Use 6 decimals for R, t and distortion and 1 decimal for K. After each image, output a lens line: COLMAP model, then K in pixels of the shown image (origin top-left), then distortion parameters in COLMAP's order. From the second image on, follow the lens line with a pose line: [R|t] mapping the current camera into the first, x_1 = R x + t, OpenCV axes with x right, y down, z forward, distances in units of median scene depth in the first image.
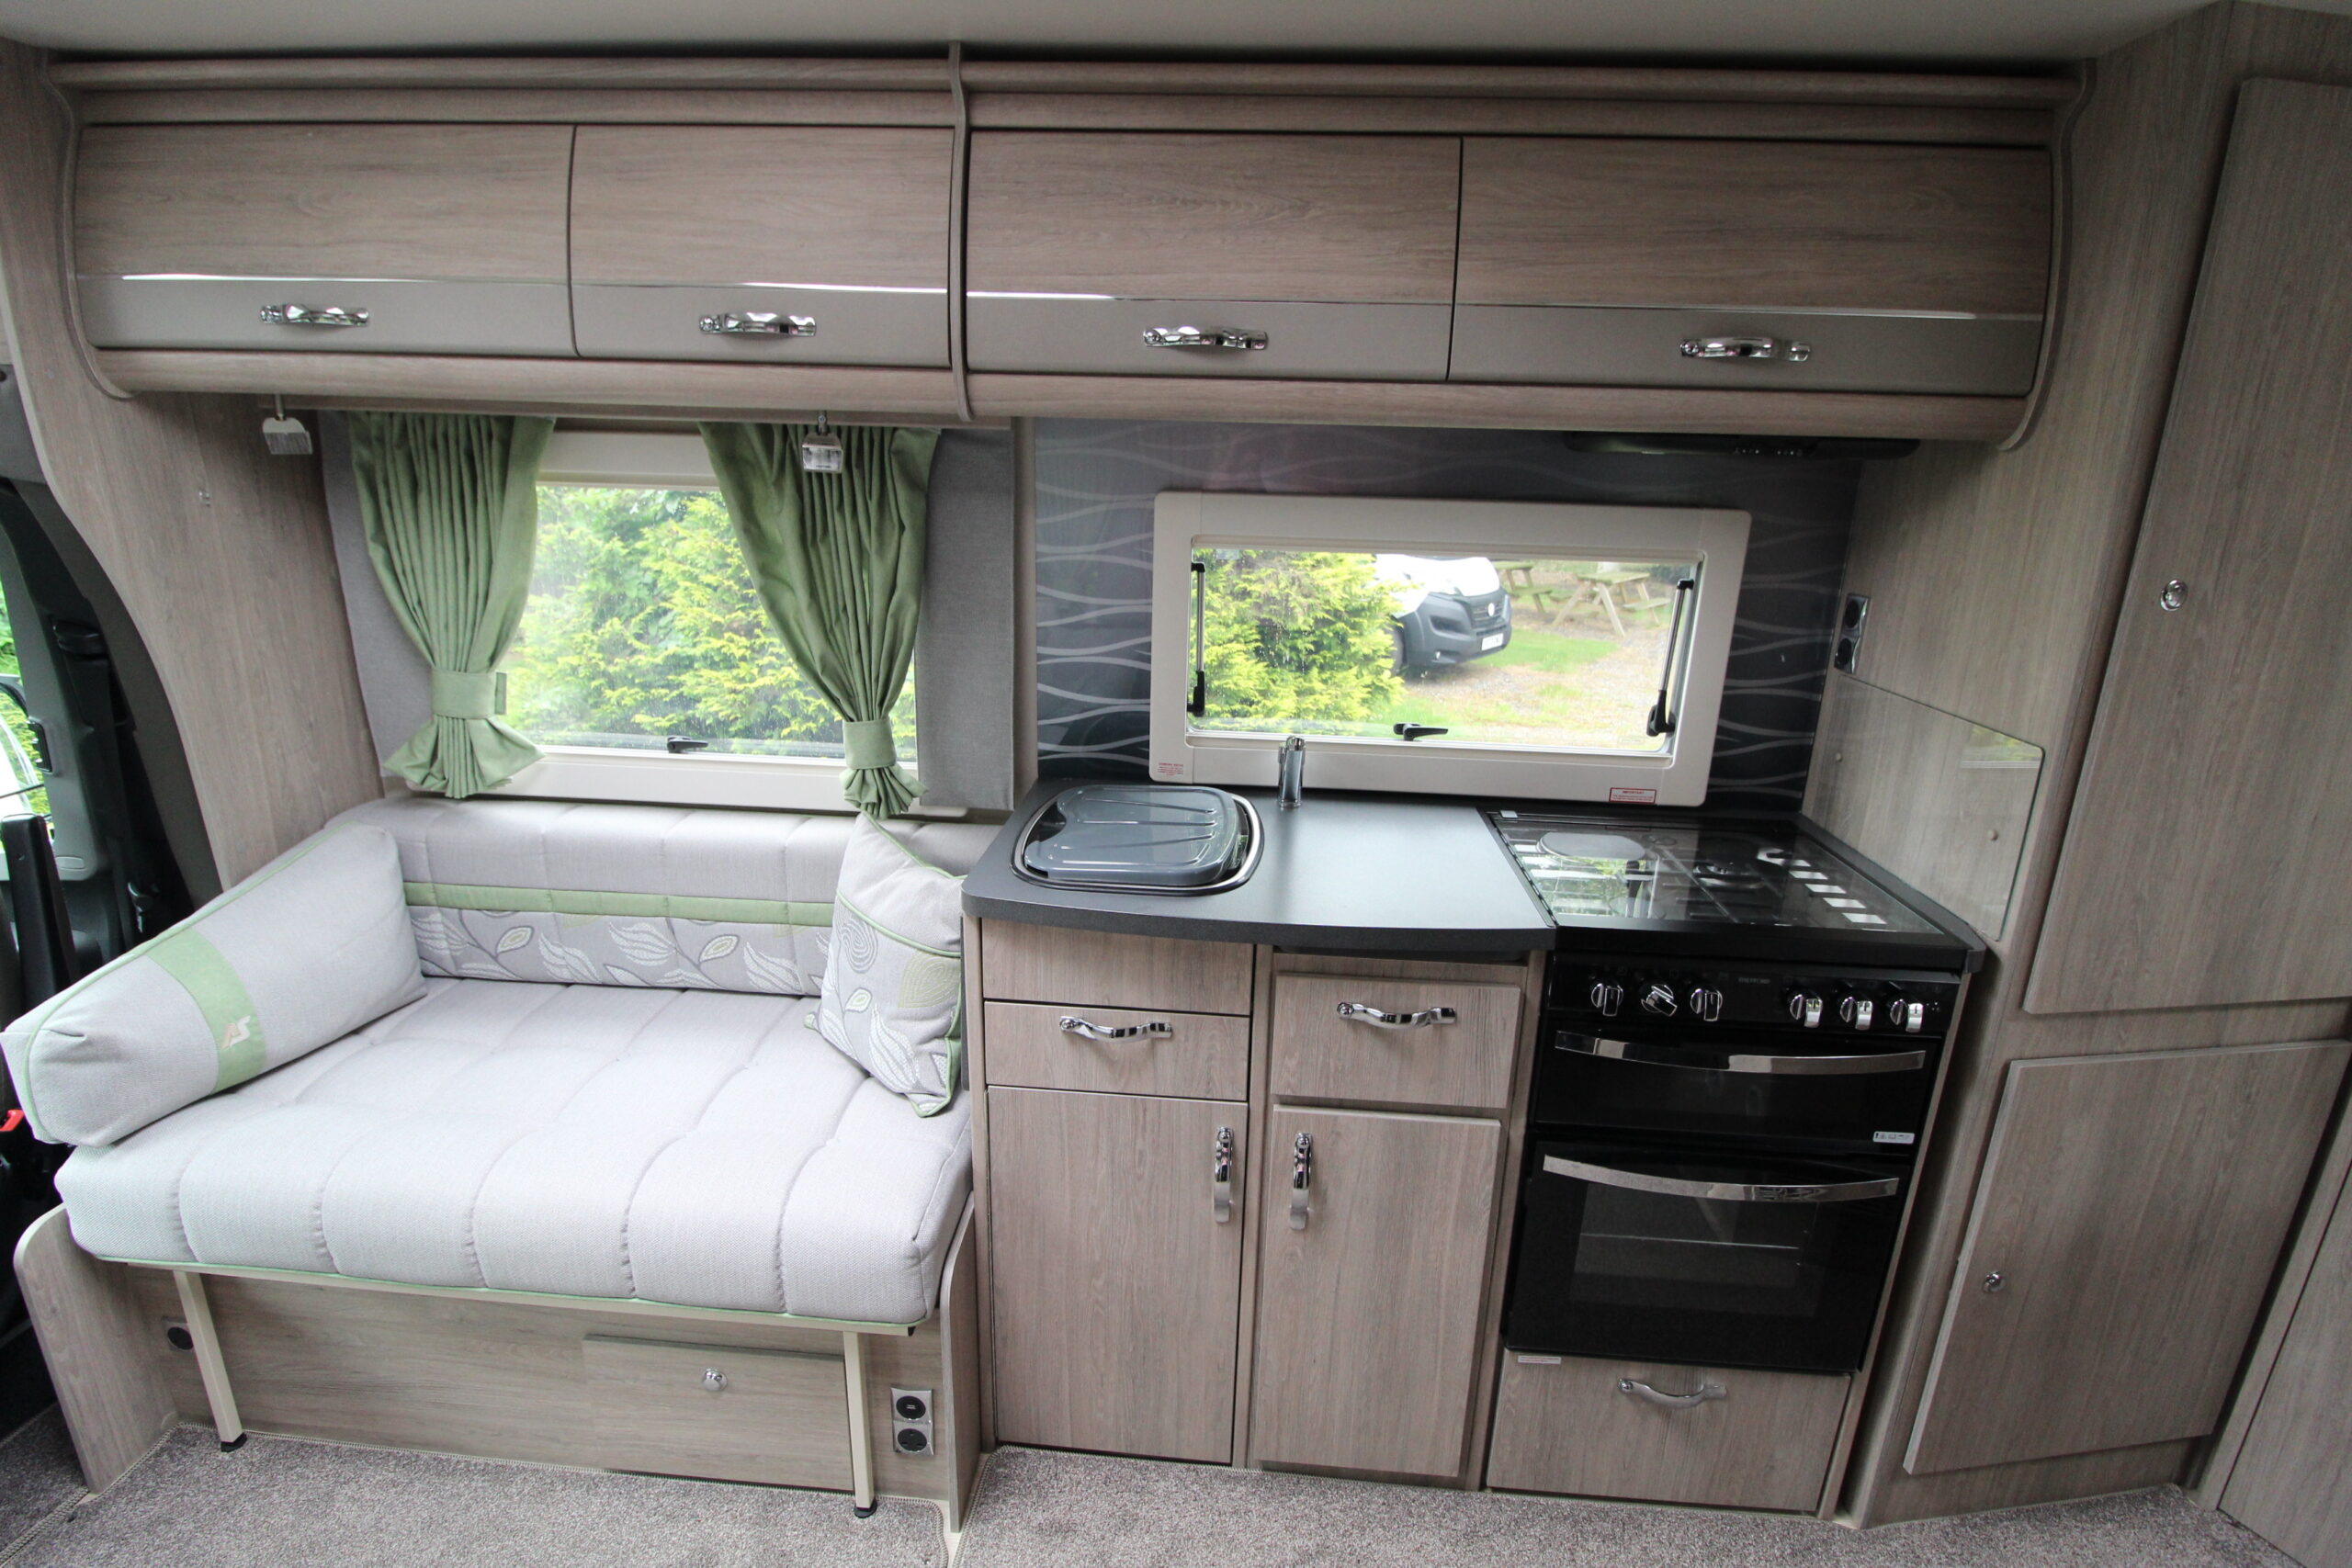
lens RADIAL K [[1095.3, 0, 1173.9], [0, 1095.3, 780.0], [0, 0, 1]] dist [-0.000207, -0.012944]
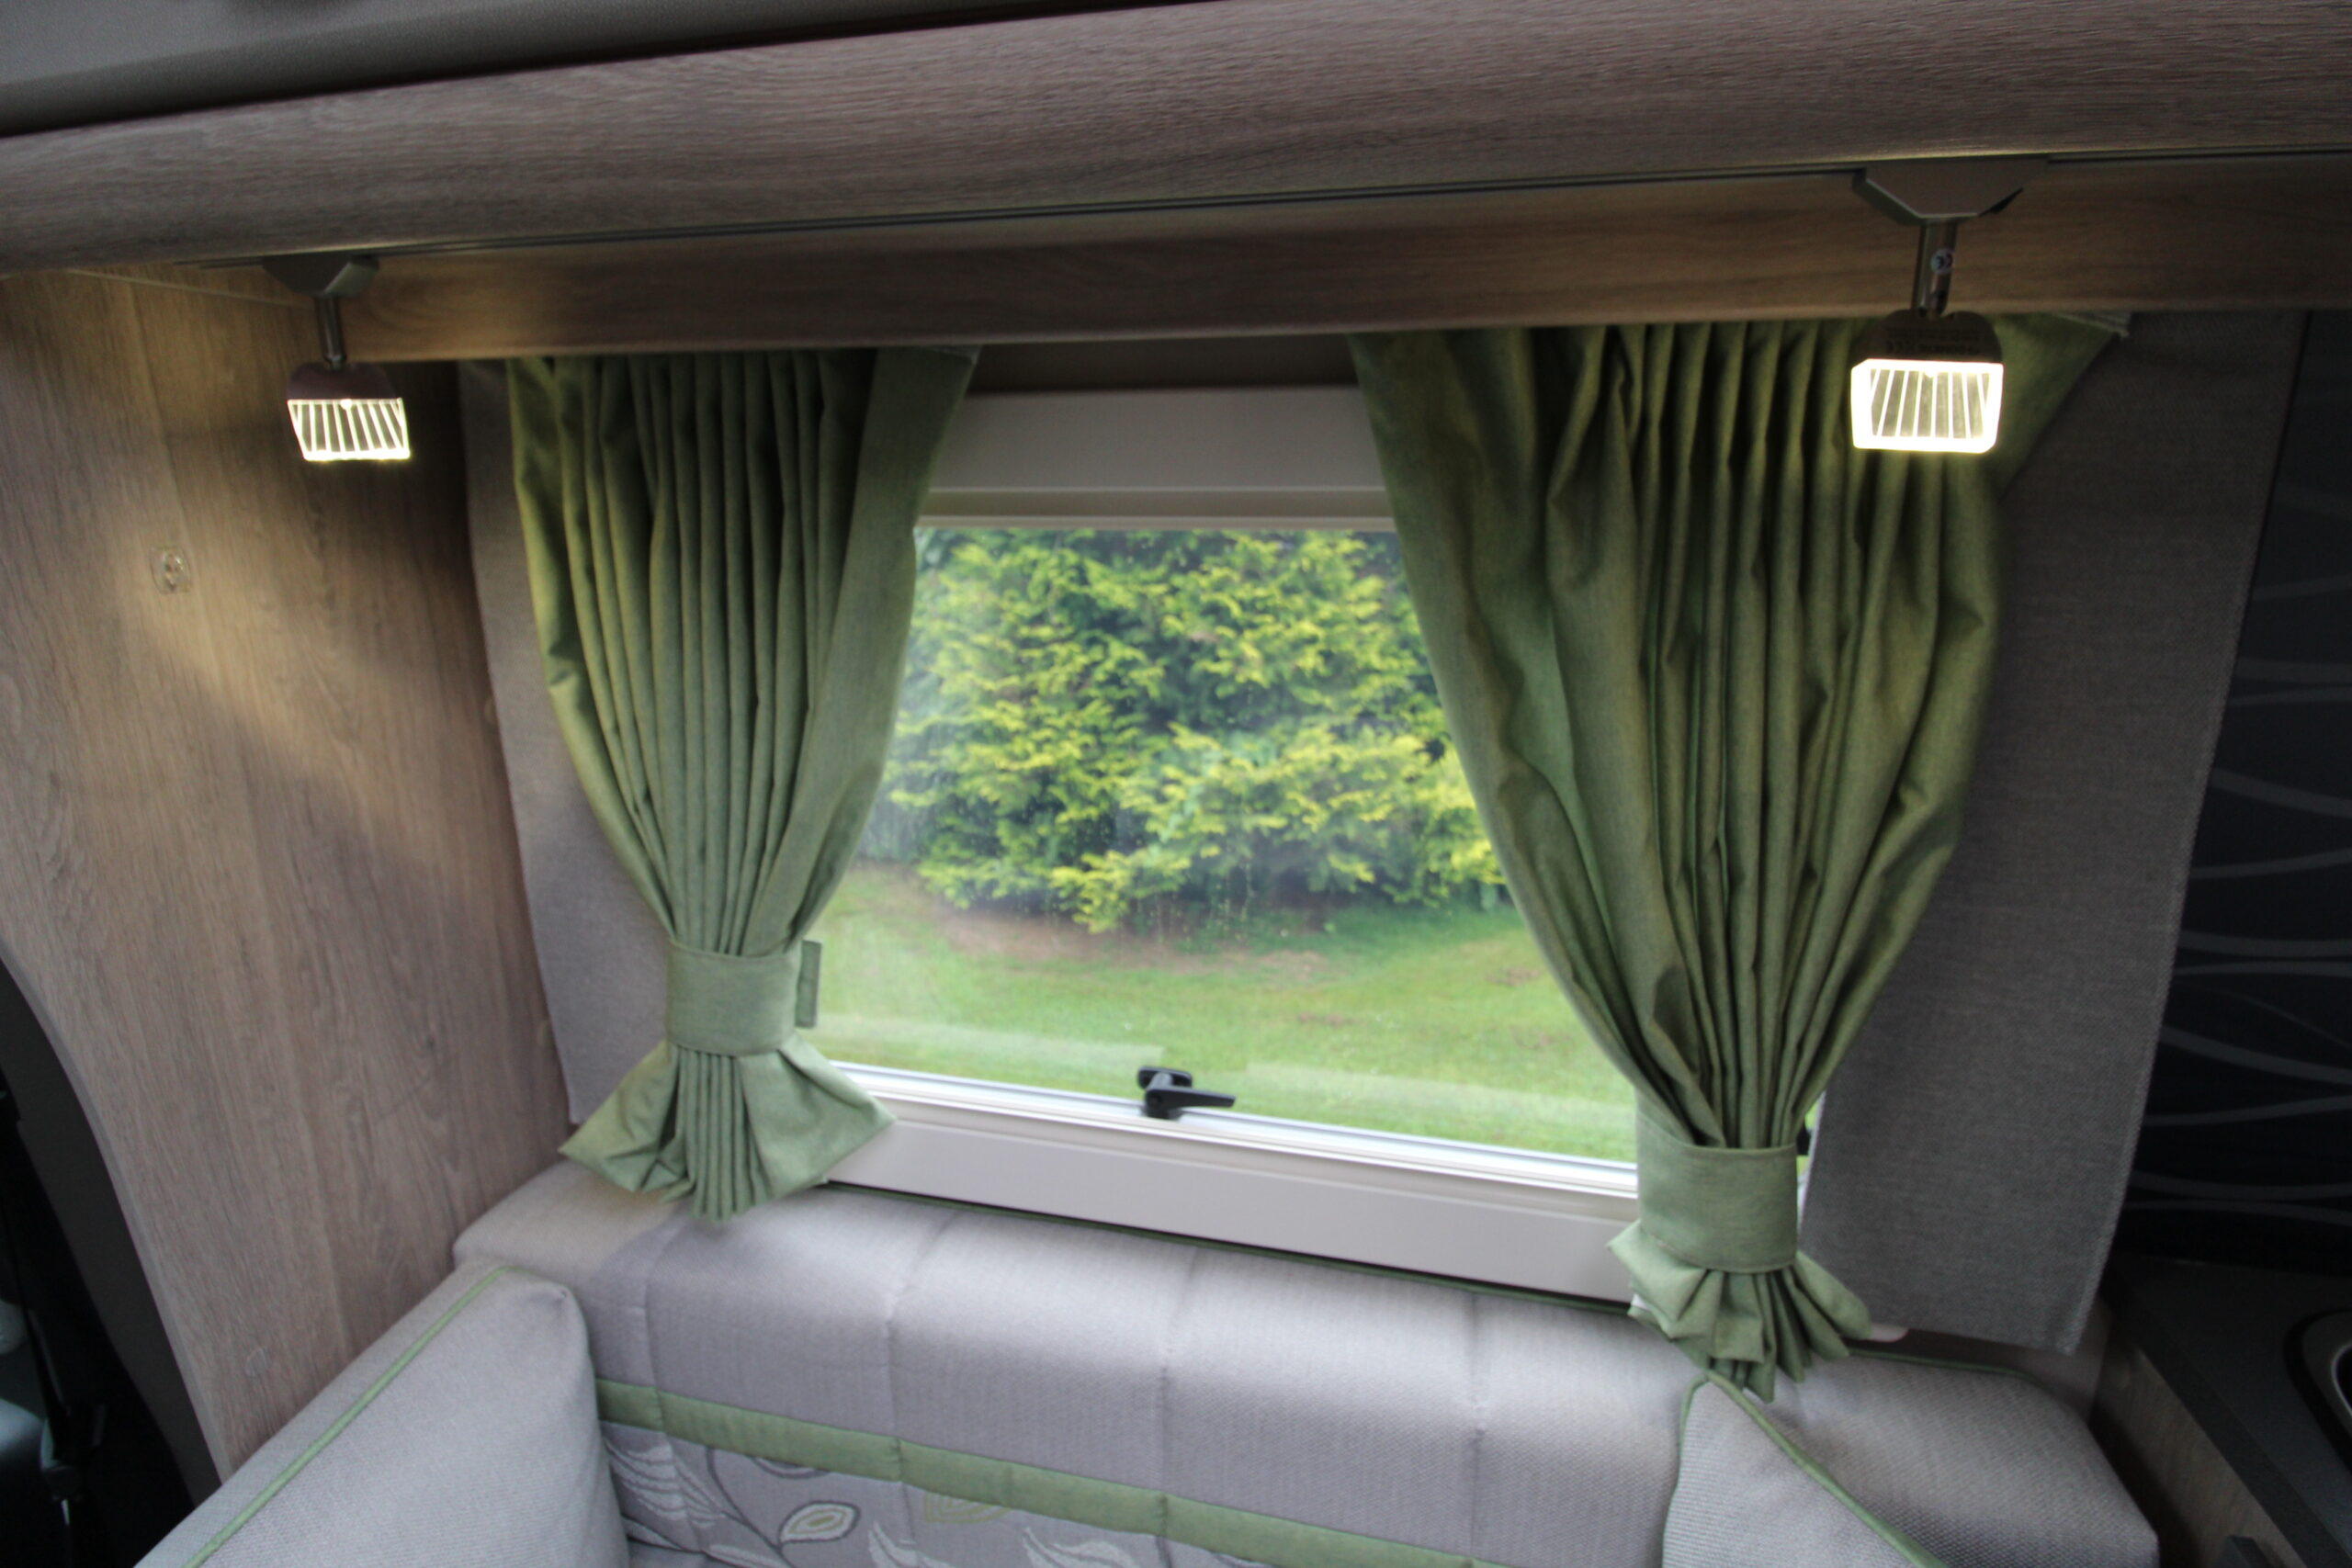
lens RADIAL K [[1095.3, 0, 1173.9], [0, 1095.3, 780.0], [0, 0, 1]] dist [-0.000207, -0.012944]
pose [[0.984662, 0.014018, -0.173907, -0.396489], [-0.019888, 0.999288, -0.032060, -0.154809], [0.173333, 0.035027, 0.984240, 0.588649]]
